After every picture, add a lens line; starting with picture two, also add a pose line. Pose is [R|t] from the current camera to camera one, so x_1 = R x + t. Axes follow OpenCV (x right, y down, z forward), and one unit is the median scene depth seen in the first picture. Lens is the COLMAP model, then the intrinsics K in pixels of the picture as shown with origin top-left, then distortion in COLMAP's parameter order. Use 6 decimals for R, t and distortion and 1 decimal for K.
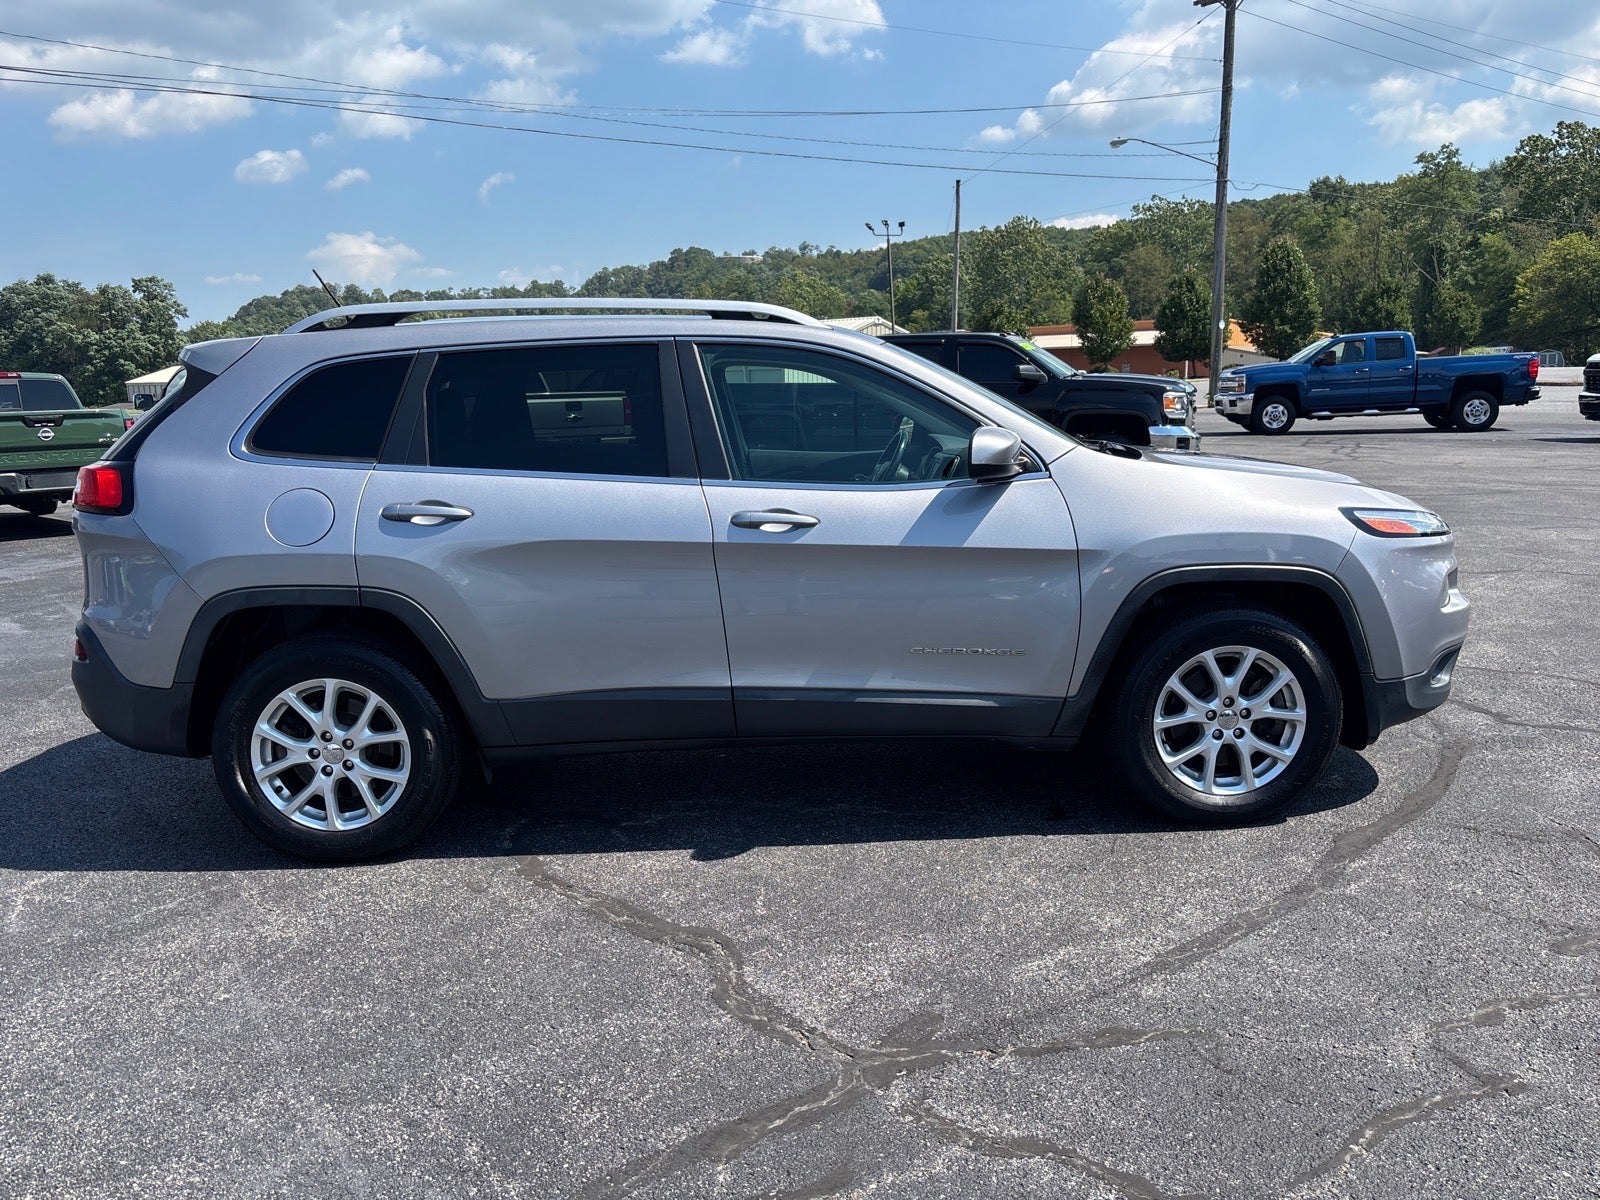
lens RADIAL K [[1186.4, 0, 800.0], [0, 1186.4, 600.0], [0, 0, 1]] dist [0.046332, -0.053307]
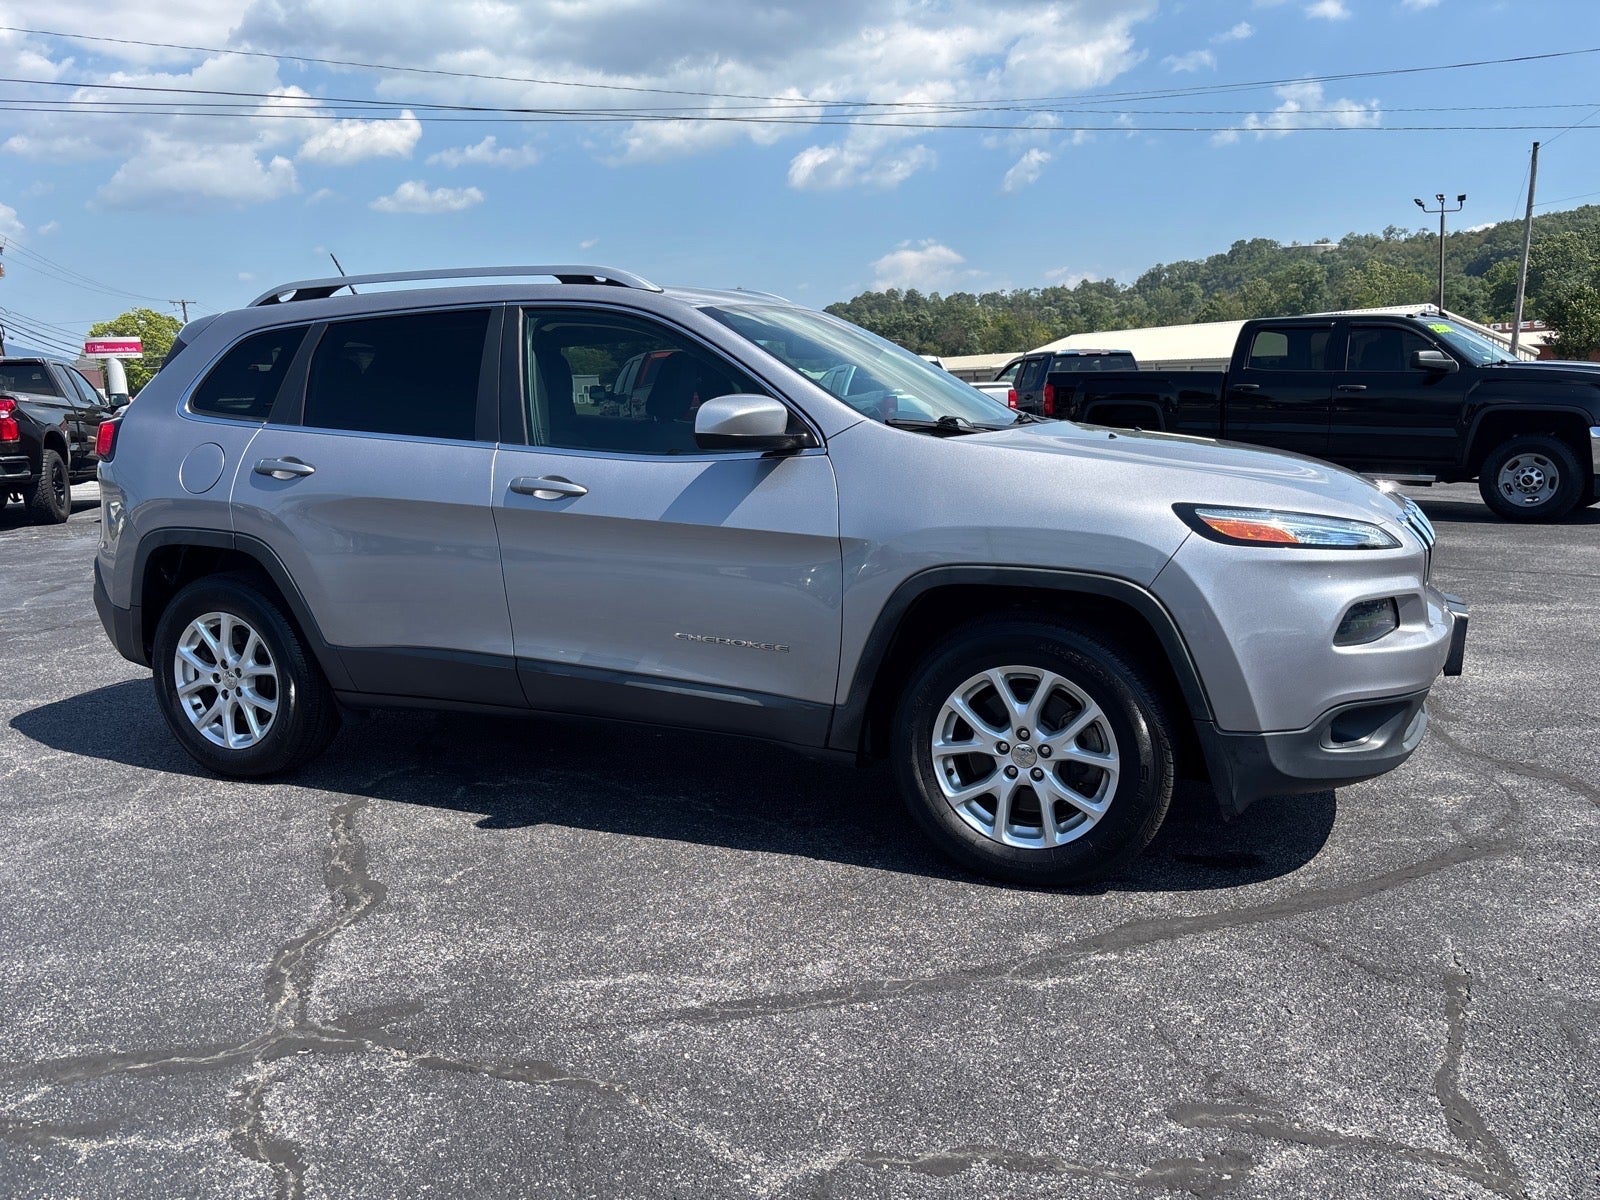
lens RADIAL K [[1186.4, 0, 800.0], [0, 1186.4, 600.0], [0, 0, 1]] dist [0.046332, -0.053307]
pose [[0.910549, 0.080305, -0.405527, 0.546633], [-0.079539, 0.996655, 0.018771, -0.009876], [0.405678, 0.015163, 0.913890, 0.189462]]
